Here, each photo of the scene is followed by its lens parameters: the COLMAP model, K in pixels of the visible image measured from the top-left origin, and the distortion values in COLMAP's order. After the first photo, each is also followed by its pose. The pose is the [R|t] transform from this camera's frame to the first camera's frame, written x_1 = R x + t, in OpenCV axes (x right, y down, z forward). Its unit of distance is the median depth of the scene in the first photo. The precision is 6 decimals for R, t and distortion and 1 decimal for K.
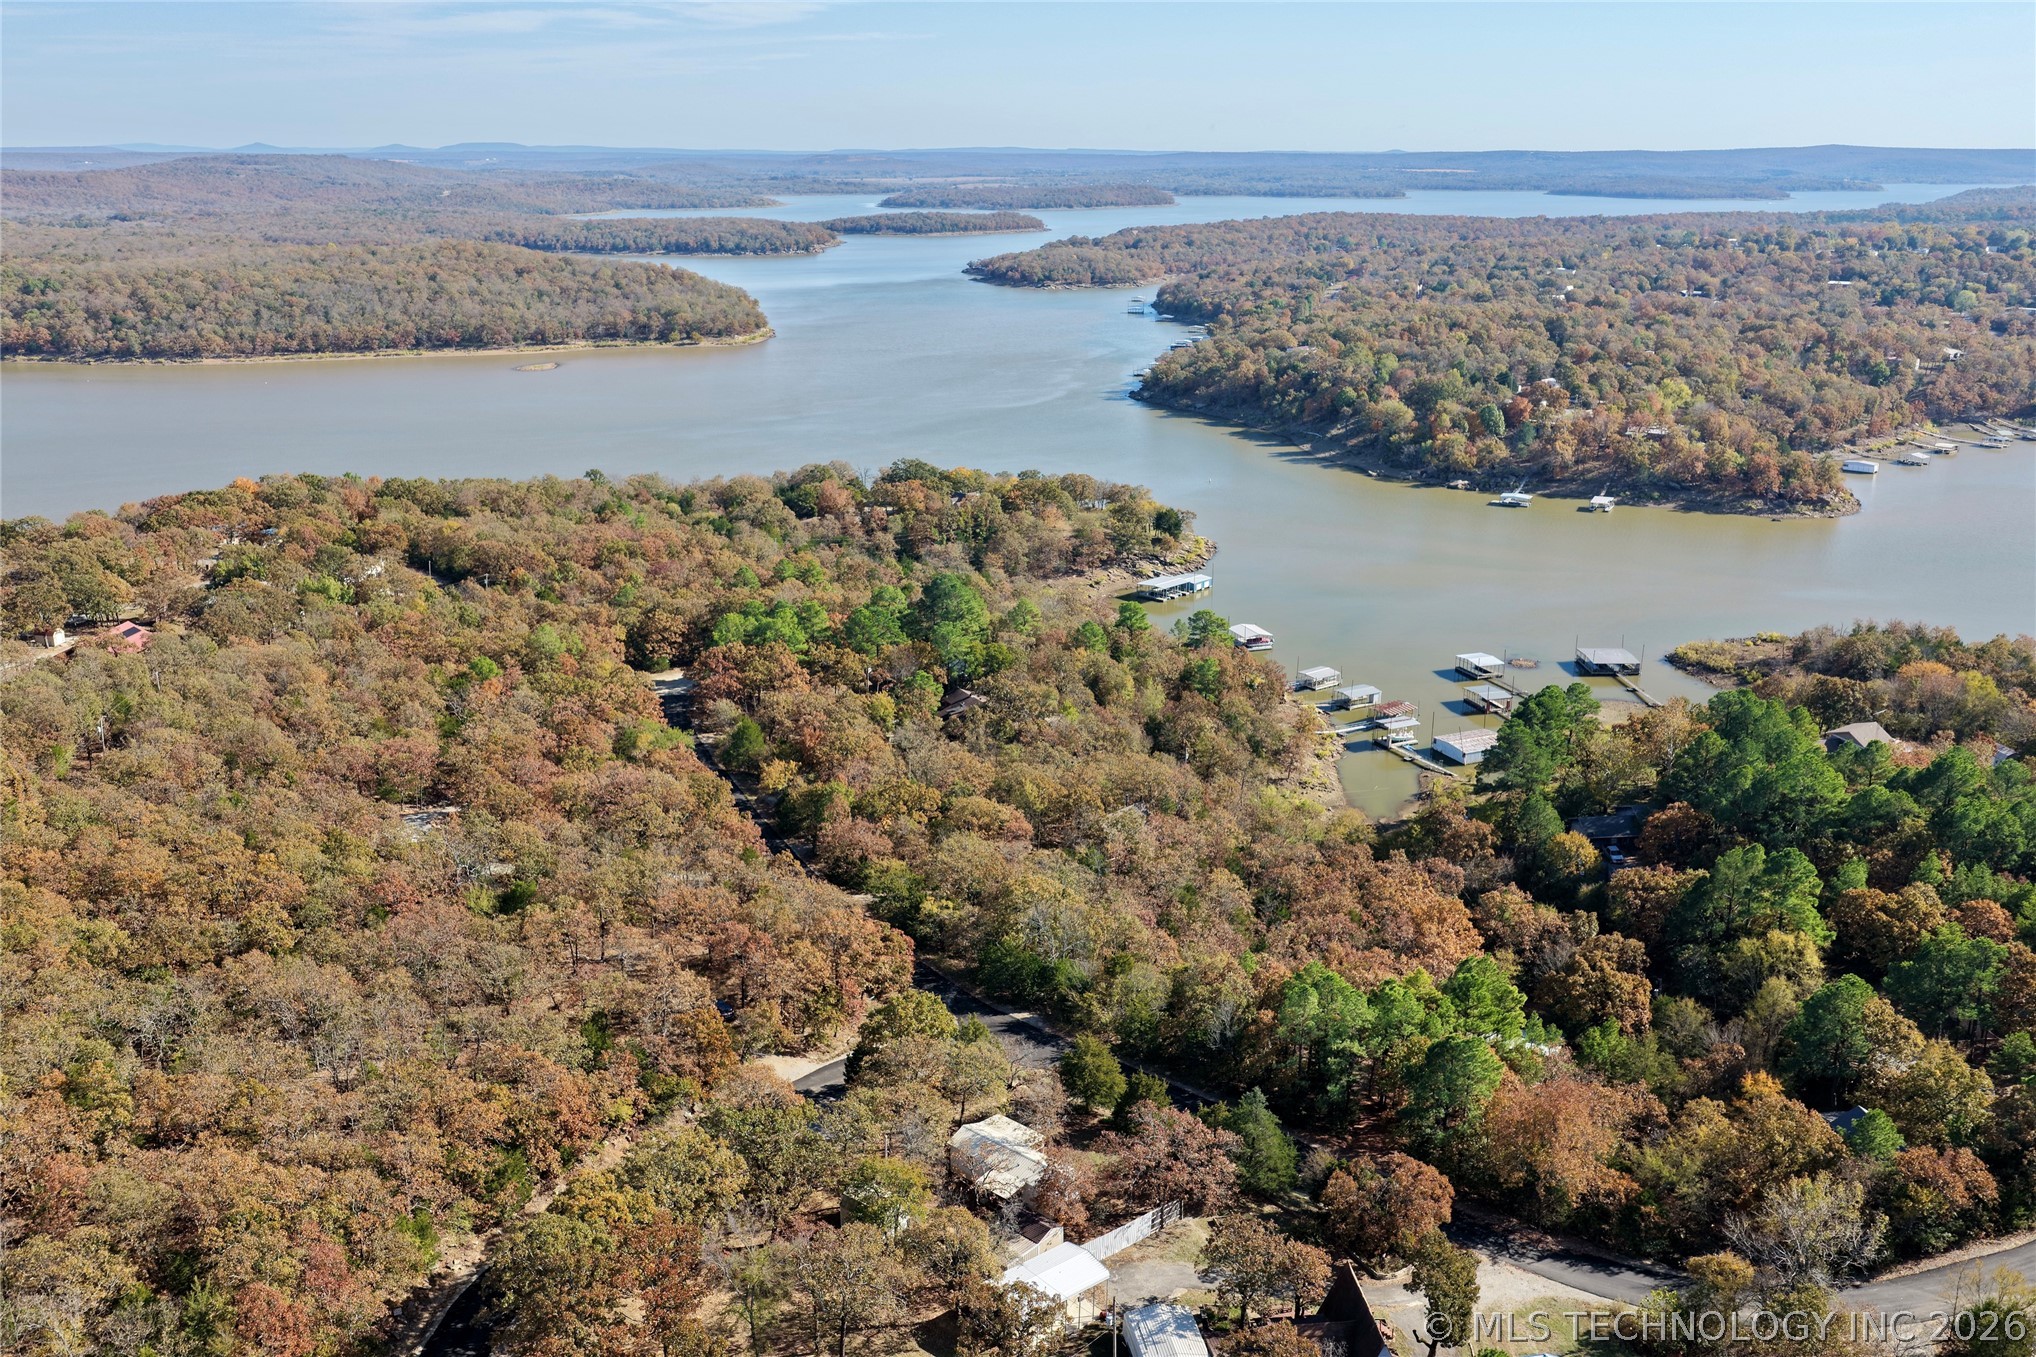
lens RADIAL K [[1697.3, 0, 1023.3], [0, 1697.3, 675.8], [0, 0, 1]] dist [0.007213, 0.001018]
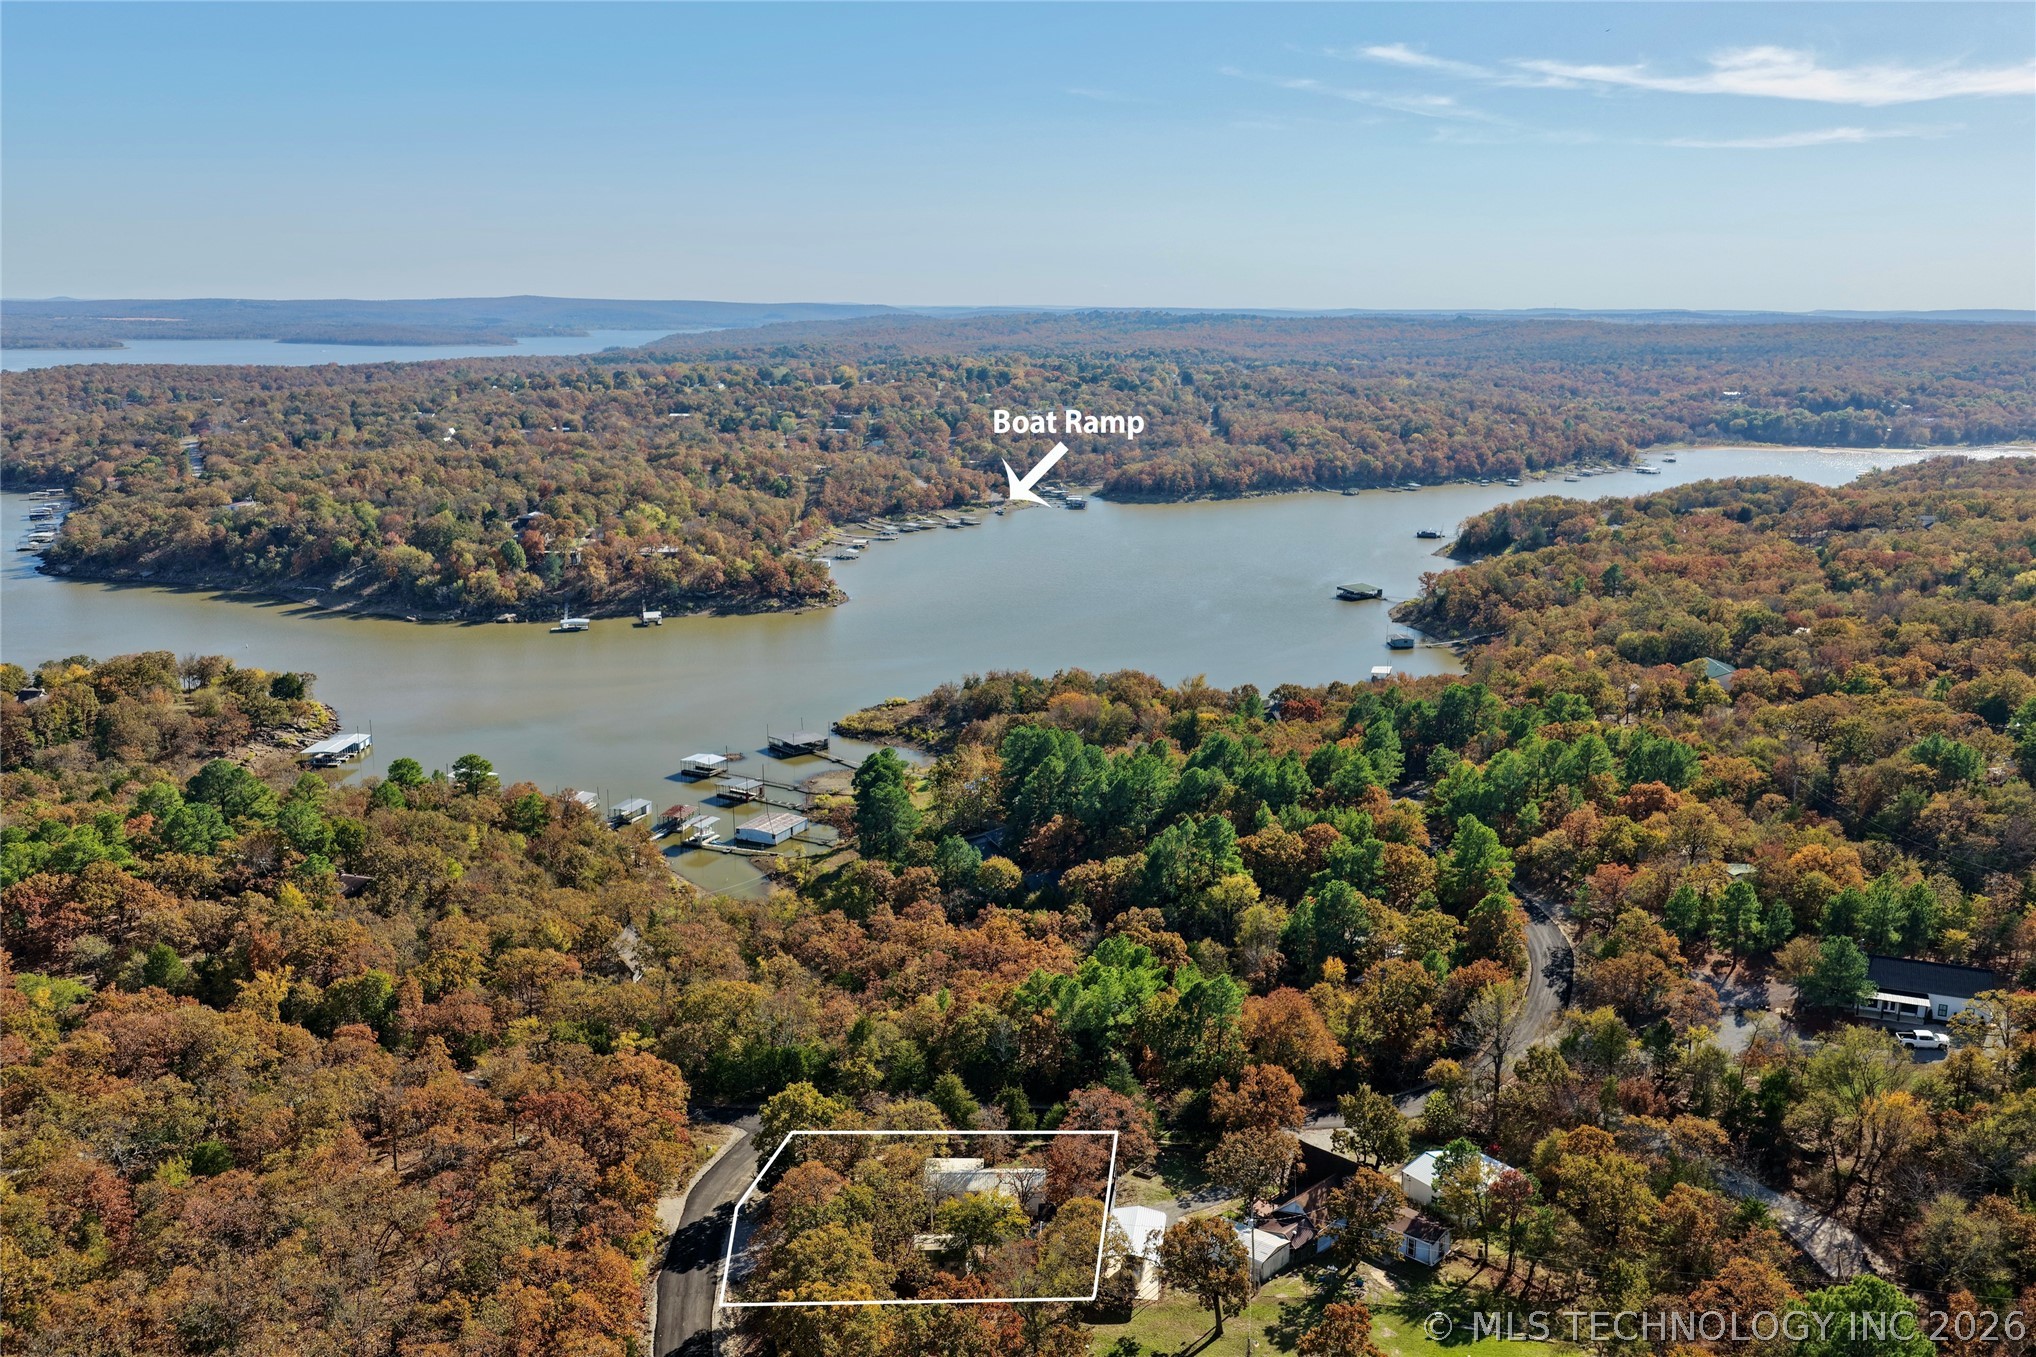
lens RADIAL K [[1697.3, 0, 1018.5], [0, 1697.3, 681.1], [0, 0, 1]] dist [0.007213, 0.001018]
pose [[0.754399, -0.142574, 0.640746, -0.164647], [0.192487, 0.981264, -0.008286, -0.006678], [-0.627560, 0.129586, 0.767708, 0.019718]]
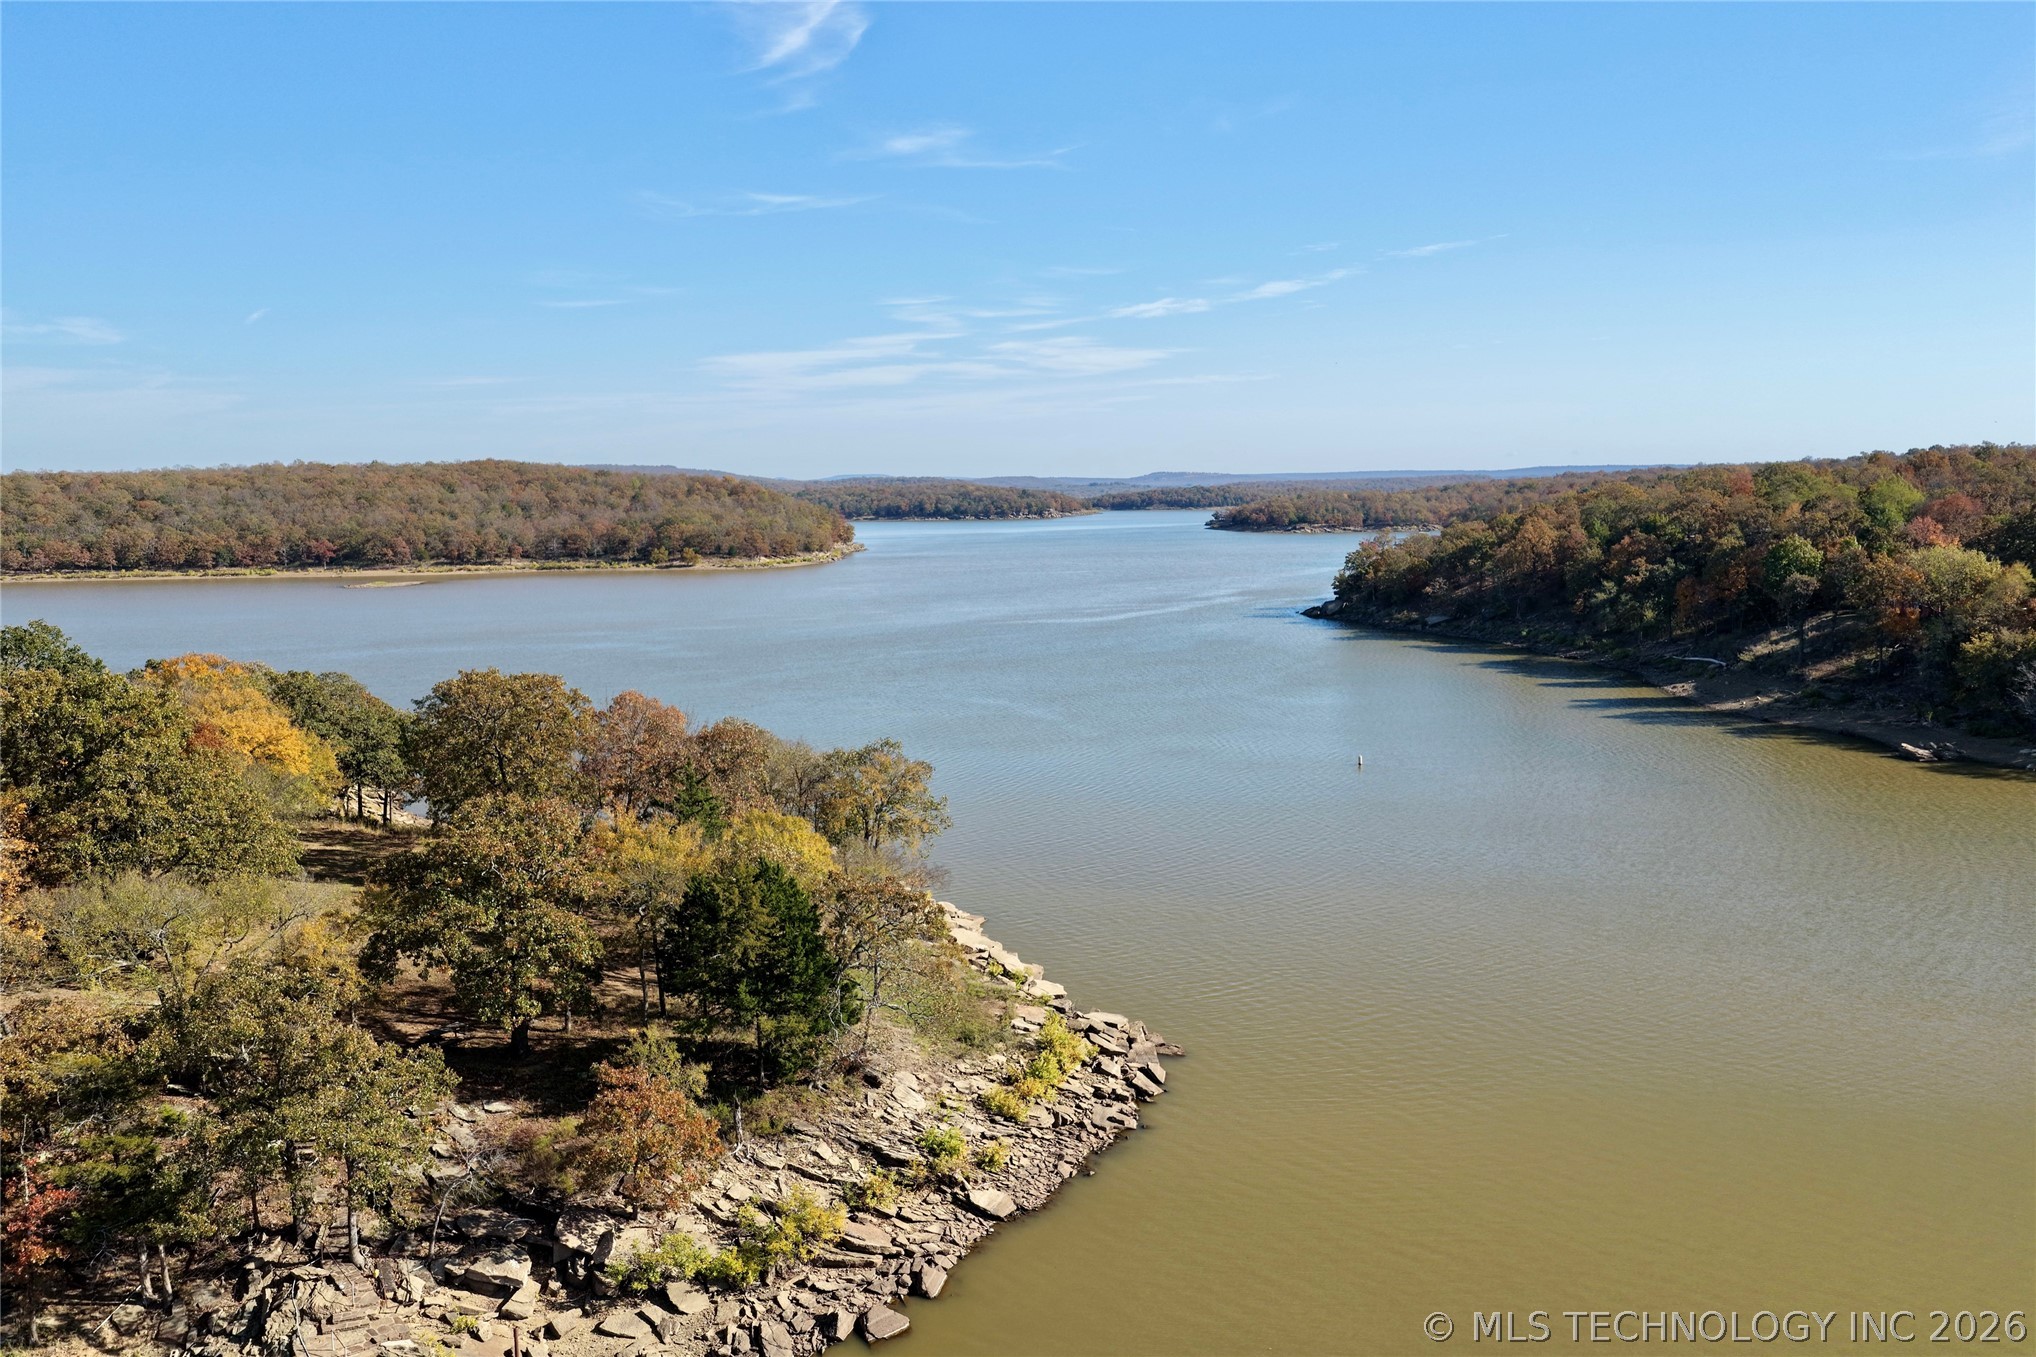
lens RADIAL K [[1697.3, 0, 1014.3], [0, 1697.3, 682.5], [0, 0, 1]] dist [0.007213, 0.001018]
pose [[0.978046, 0.010413, -0.208129, 0.107832], [-0.048031, 0.983124, -0.176523, -0.067541], [0.202778, 0.182644, 0.962041, 0.653130]]
